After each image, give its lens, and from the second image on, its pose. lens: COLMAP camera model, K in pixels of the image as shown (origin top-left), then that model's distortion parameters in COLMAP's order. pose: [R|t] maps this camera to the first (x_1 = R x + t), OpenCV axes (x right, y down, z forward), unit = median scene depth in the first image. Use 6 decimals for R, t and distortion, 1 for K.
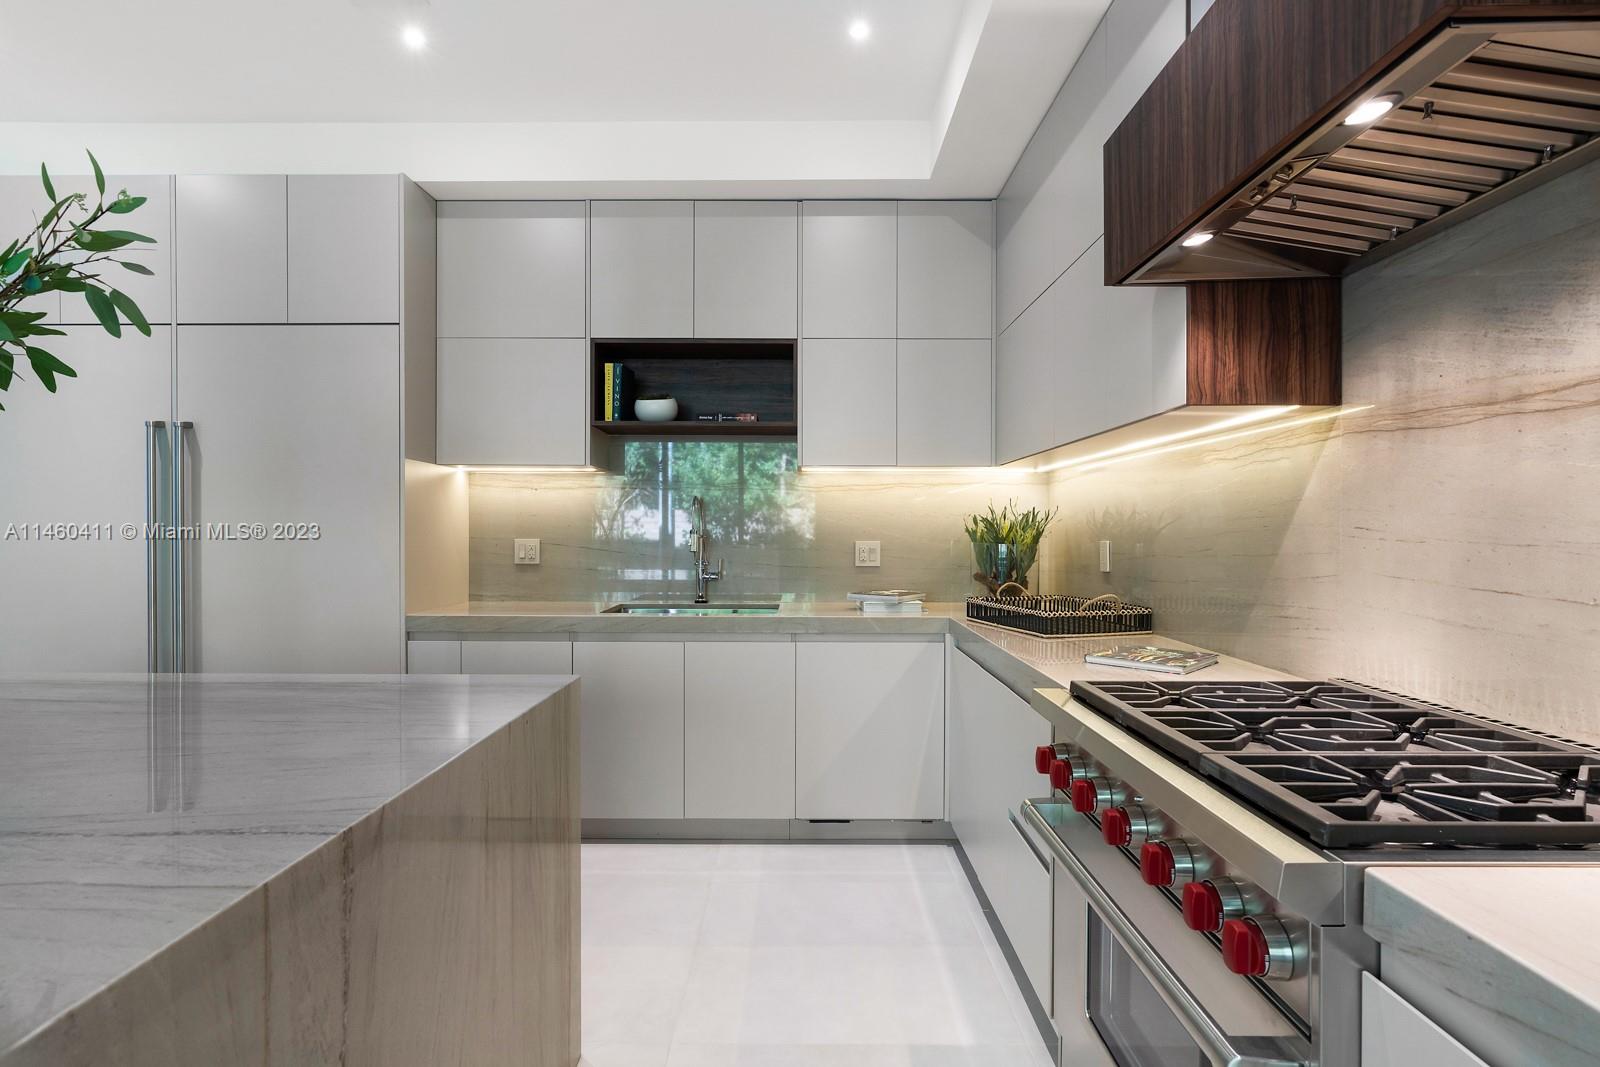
lens RADIAL K [[770.3, 0, 805.0], [0, 770.3, 539.4], [0, 0, 1]] dist [-0.003100, 0.000011]
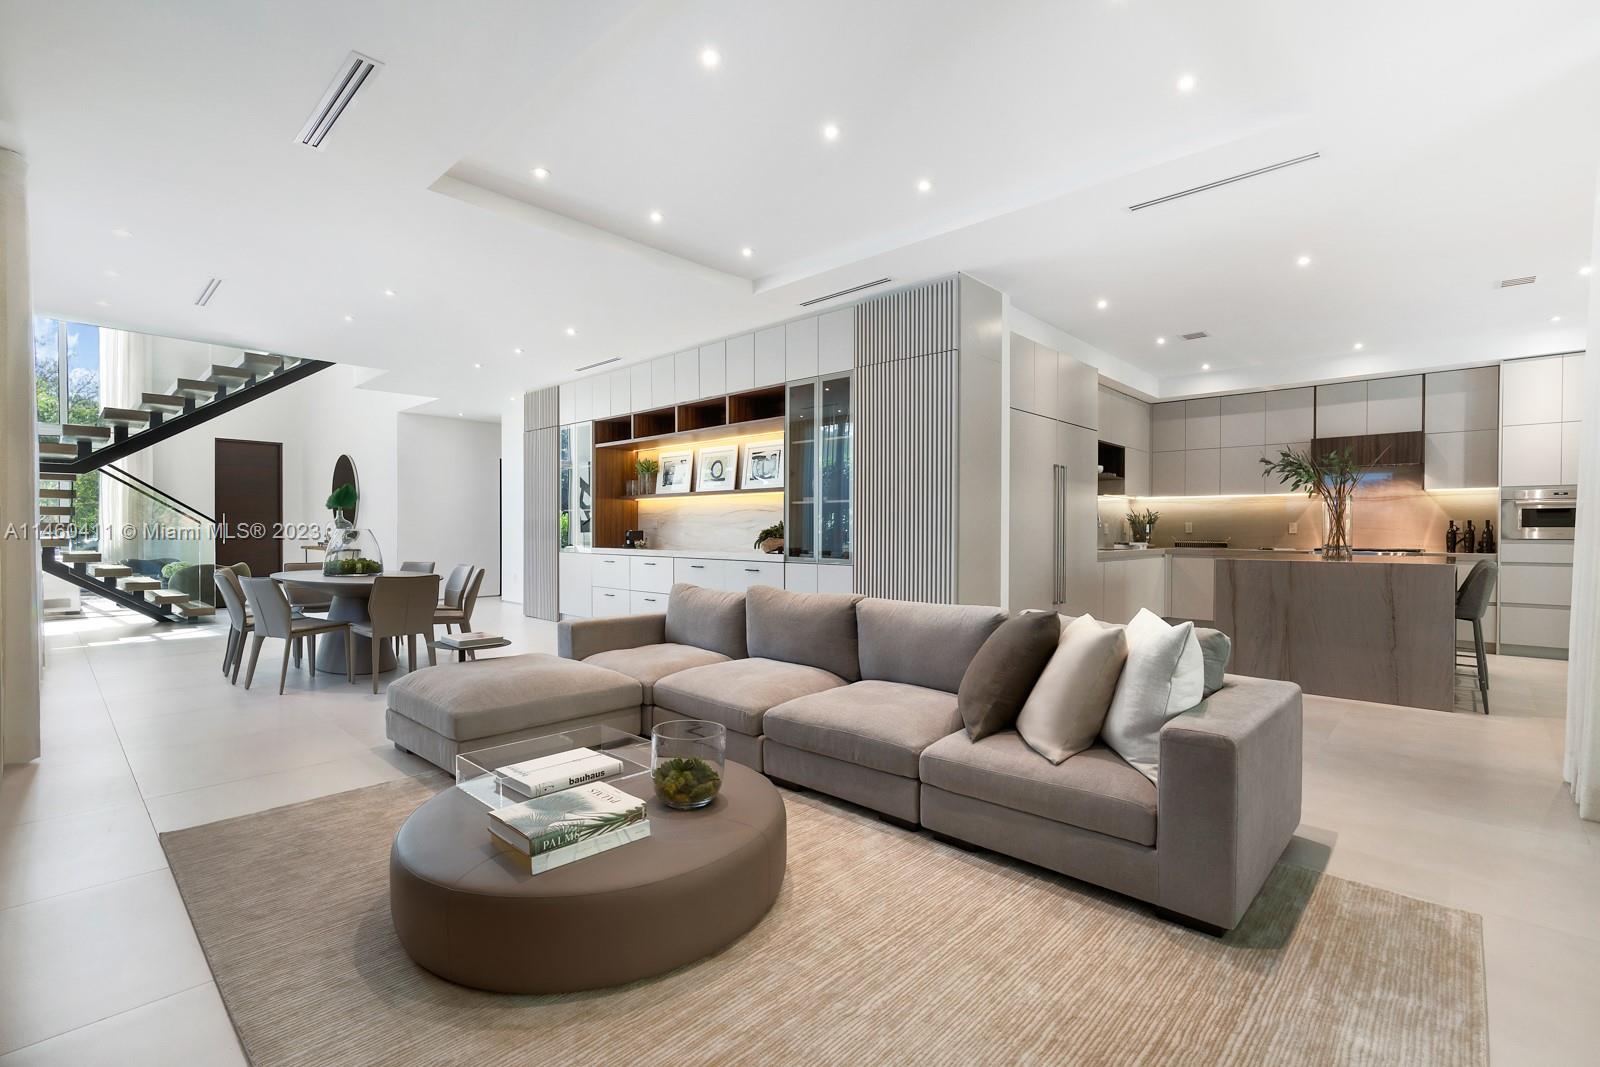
lens RADIAL K [[712.0, 0, 802.5], [0, 712.0, 538.0], [0, 0, 1]] dist [-0.004778, 0.001006]
pose [[0.687067, -0.007317, 0.726557, -2.712576], [0.007956, 0.999965, 0.002547, 0.042191], [-0.726551, 0.004030, 0.687101, 0.135933]]
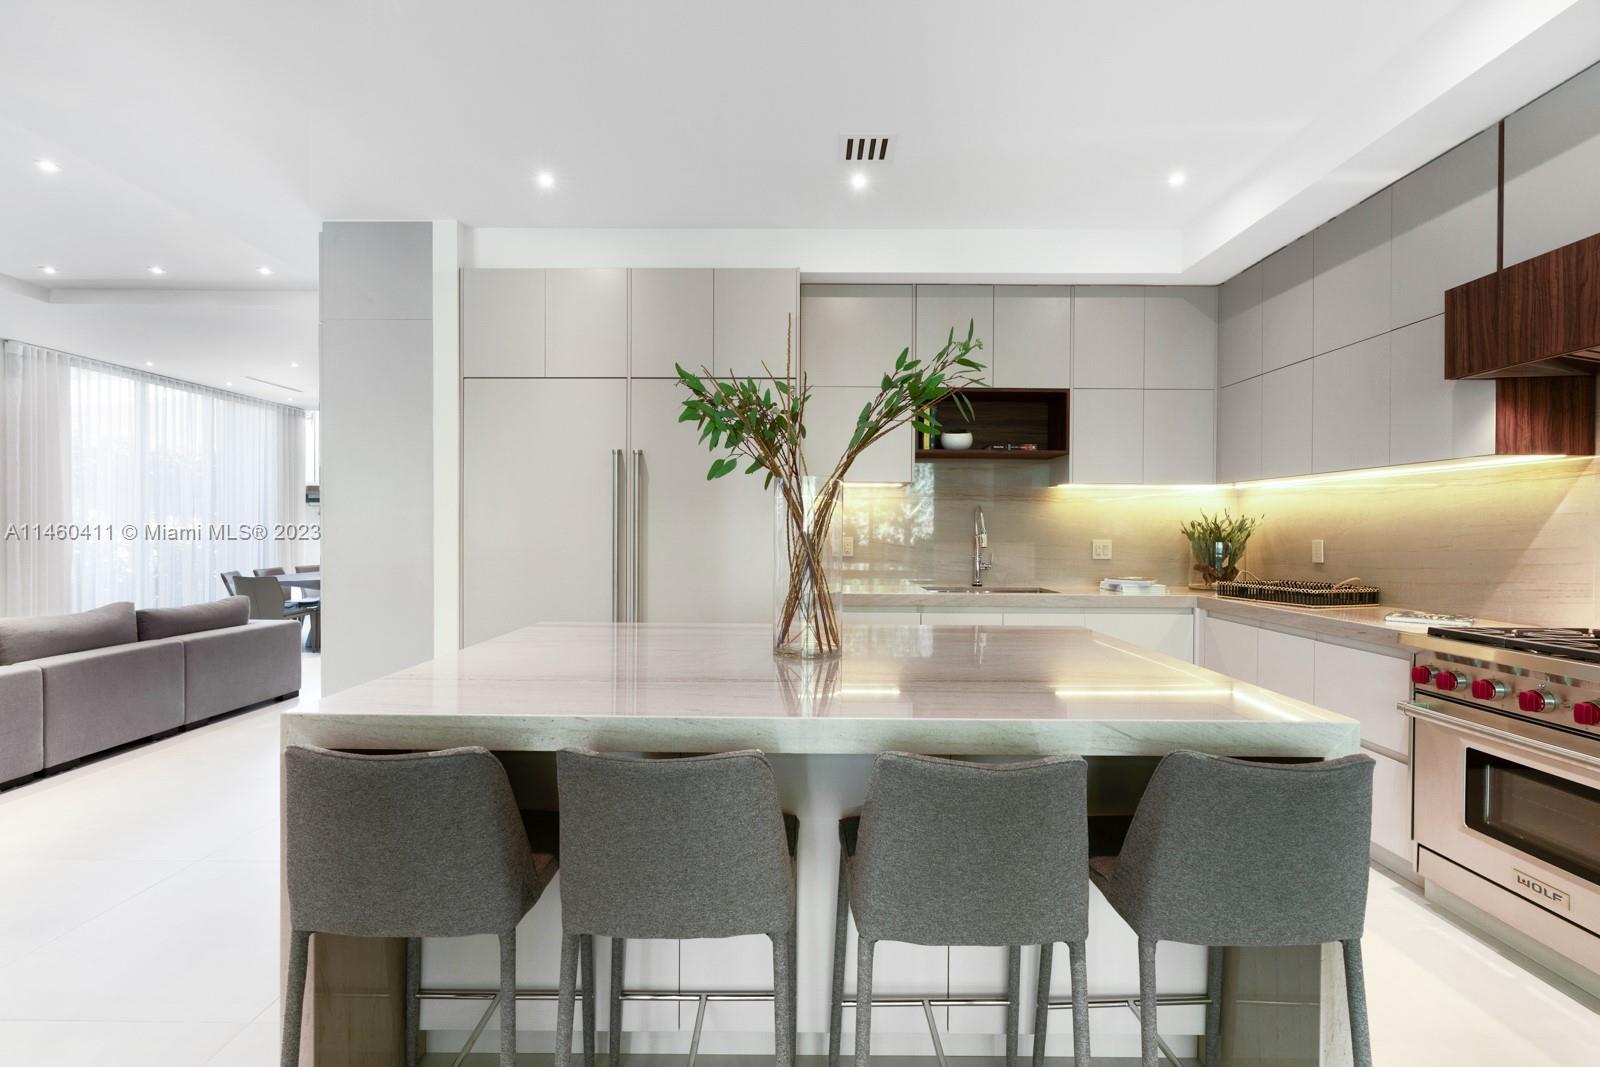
lens RADIAL K [[712.0, 0, 800.7], [0, 712.0, 537.4], [0, 0, 1]] dist [-0.004778, 0.001006]
pose [[0.999982, 0.003274, 0.004934, -0.512640], [-0.003263, 0.999992, -0.002321, 0.002476], [-0.004942, 0.002305, 0.999985, -0.247901]]
